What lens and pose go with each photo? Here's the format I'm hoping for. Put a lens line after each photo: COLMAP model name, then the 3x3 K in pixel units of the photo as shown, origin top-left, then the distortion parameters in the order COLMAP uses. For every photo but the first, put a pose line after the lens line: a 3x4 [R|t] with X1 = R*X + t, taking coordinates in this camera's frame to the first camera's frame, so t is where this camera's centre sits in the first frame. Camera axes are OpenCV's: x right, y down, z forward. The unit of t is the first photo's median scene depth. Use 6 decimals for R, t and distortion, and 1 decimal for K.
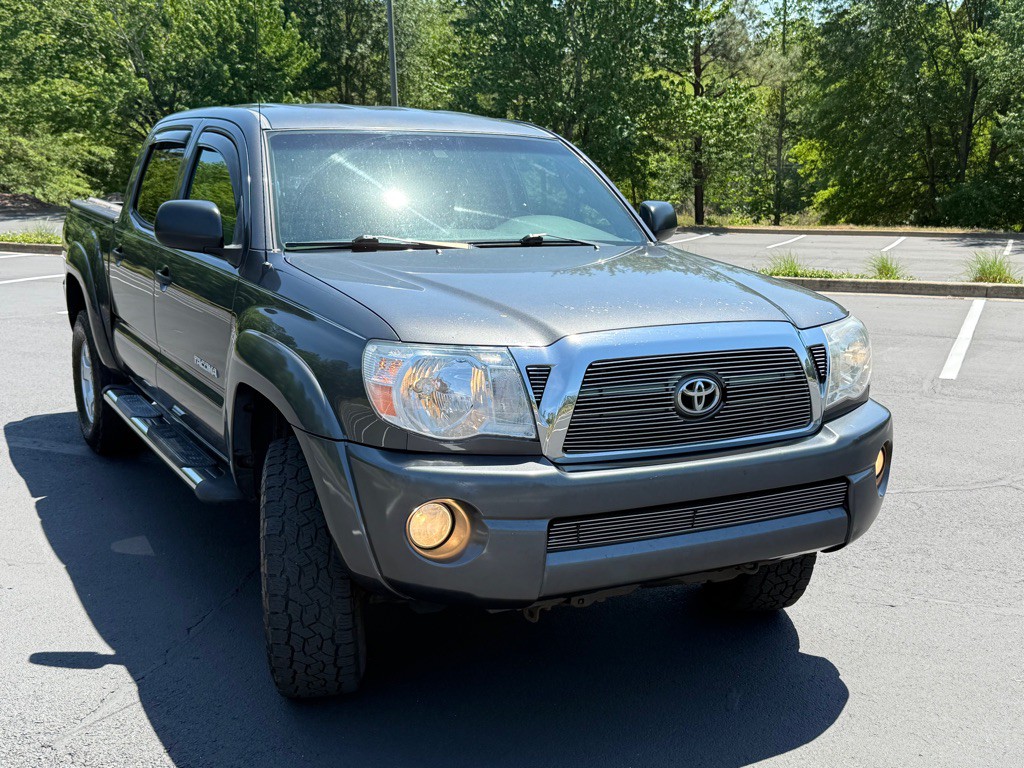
lens RADIAL K [[1206.8, 0, 516.8], [0, 1206.8, 398.0], [0, 0, 1]] dist [0.208278, -0.475859]
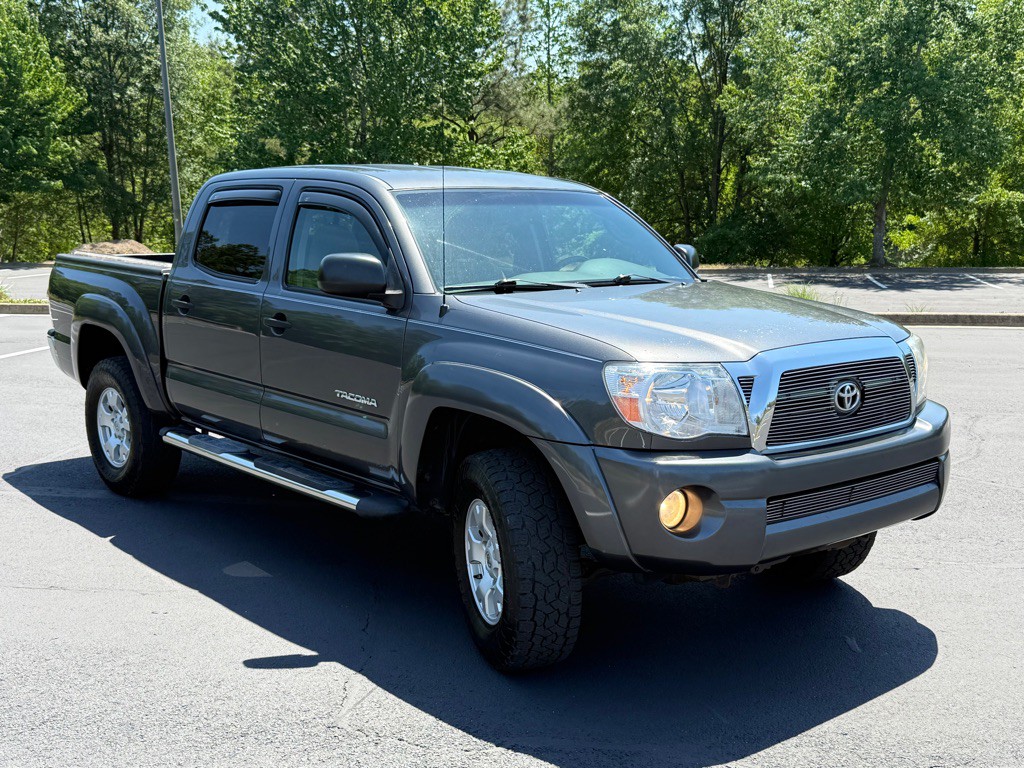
lens RADIAL K [[1206.8, 0, 516.8], [0, 1206.8, 398.0], [0, 0, 1]] dist [0.208278, -0.475859]
pose [[0.977906, -0.044450, 0.204266, -0.290899], [0.051298, 0.998281, -0.028350, 0.011570], [-0.202655, 0.038202, 0.978505, -0.112783]]
